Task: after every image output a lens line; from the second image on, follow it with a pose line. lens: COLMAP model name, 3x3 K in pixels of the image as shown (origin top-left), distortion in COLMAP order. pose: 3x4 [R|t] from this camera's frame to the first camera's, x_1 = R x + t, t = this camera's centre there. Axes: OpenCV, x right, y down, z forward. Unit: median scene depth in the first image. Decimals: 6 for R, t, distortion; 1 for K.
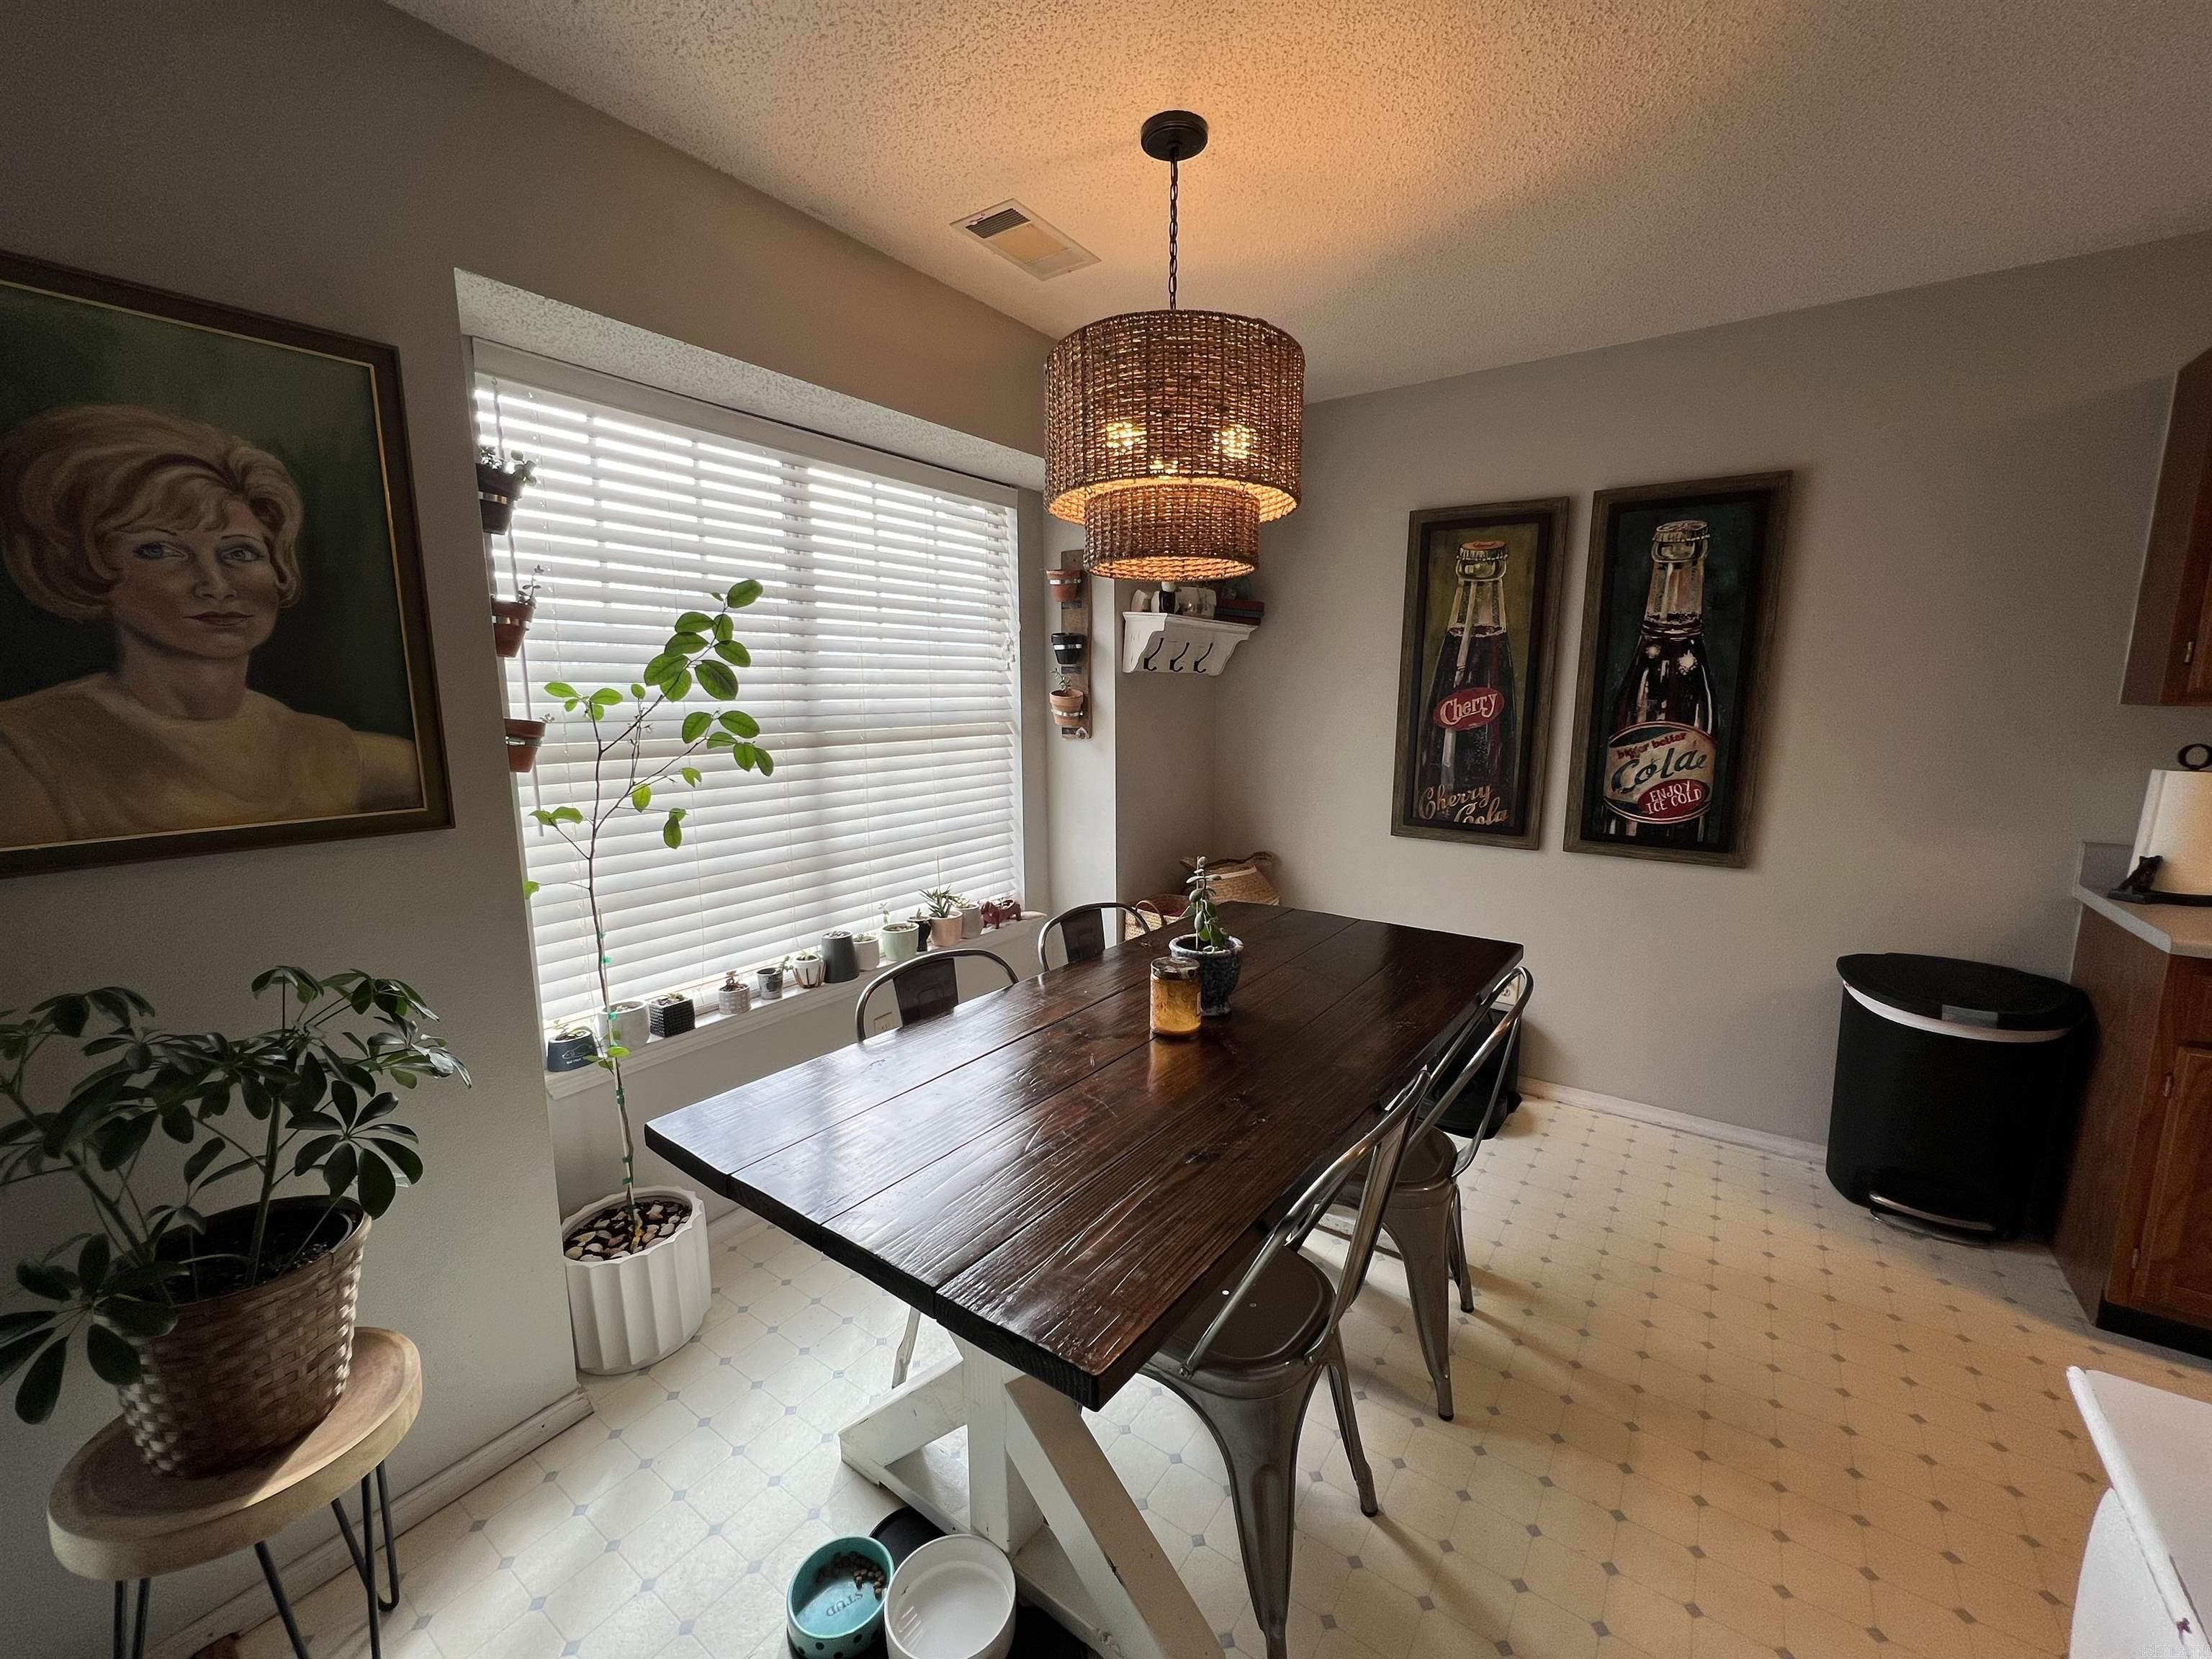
lens RADIAL K [[885.1, 0, 1106.6], [0, 885.1, 833.3], [0, 0, 1]] dist [-0.001337, 0.000184]
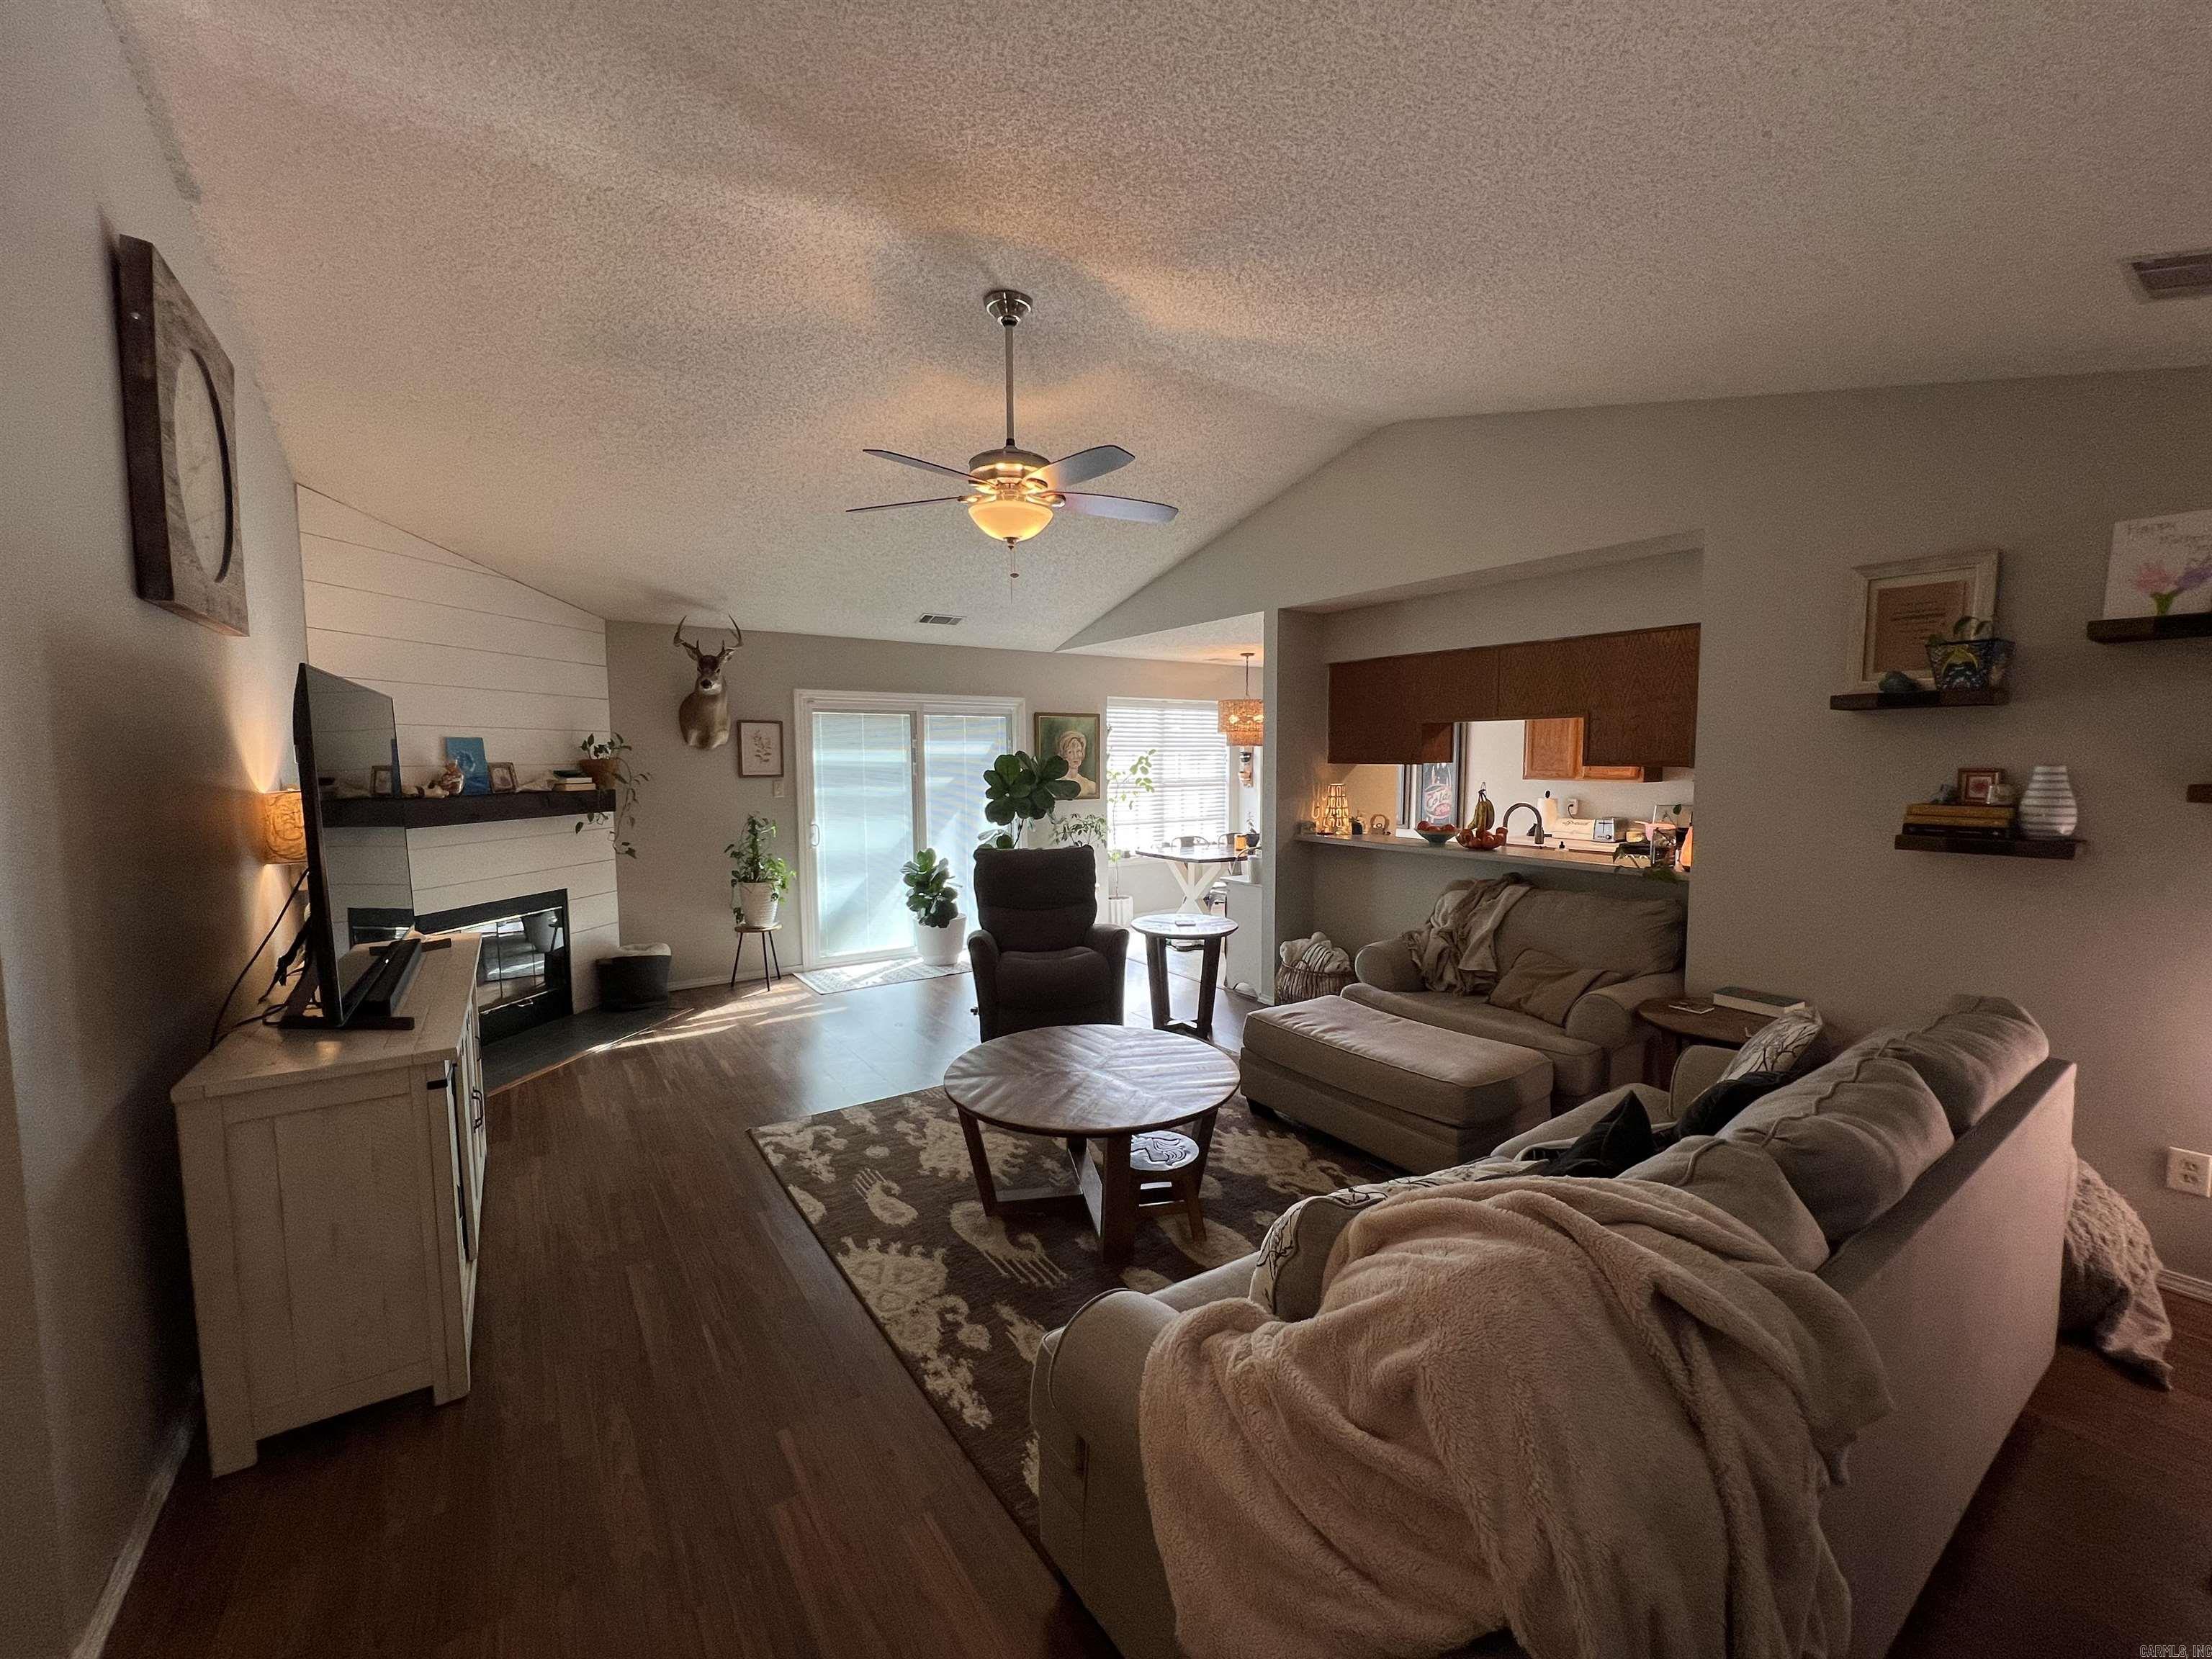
lens RADIAL K [[885.1, 0, 1106.0], [0, 885.1, 829.3], [0, 0, 1]] dist [-0.001337, 0.000184]
pose [[0.939021, 0.028448, -0.342680, 0.564269], [-0.055850, 0.995957, -0.070360, 0.275649], [0.339293, 0.085208, 0.936814, -1.987654]]
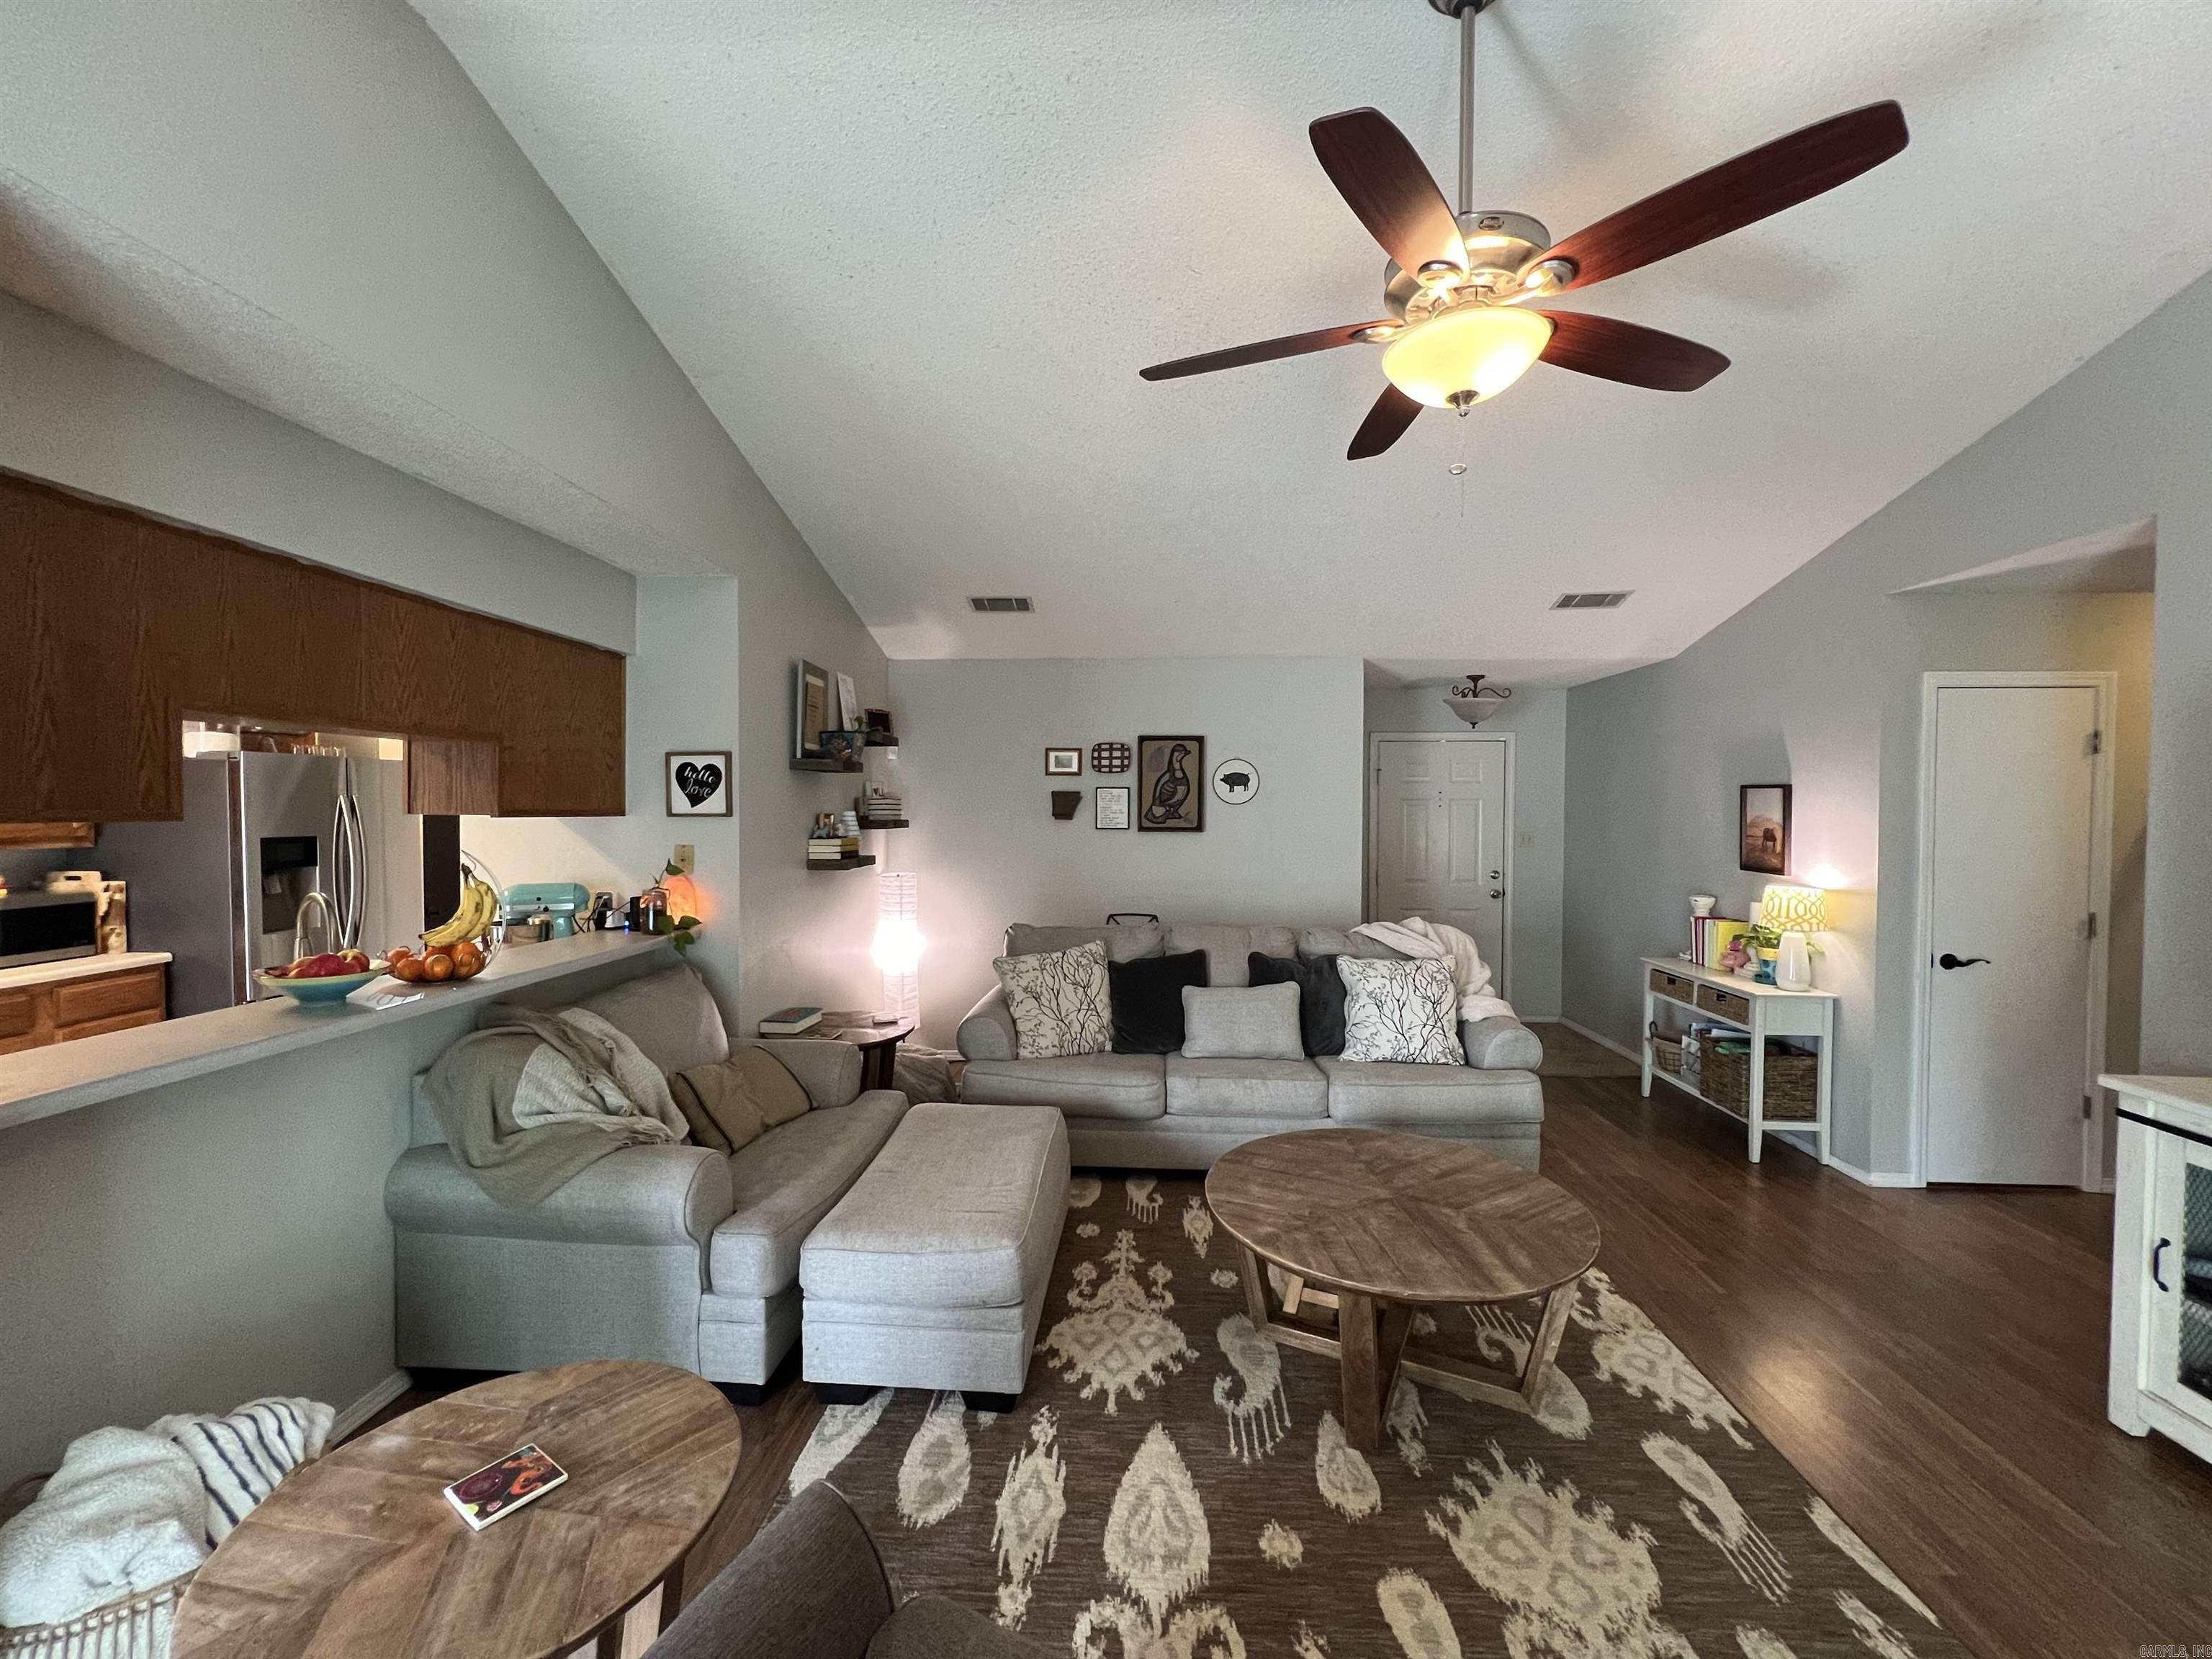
lens RADIAL K [[885.1, 0, 1106.1], [0, 885.1, 829.0], [0, 0, 1]] dist [-0.001337, 0.000184]
pose [[-0.526647, -0.018101, 0.849891, -0.361447], [0.133144, 0.985678, 0.103498, 0.022863], [-0.839592, 0.167665, -0.516695, -0.394249]]
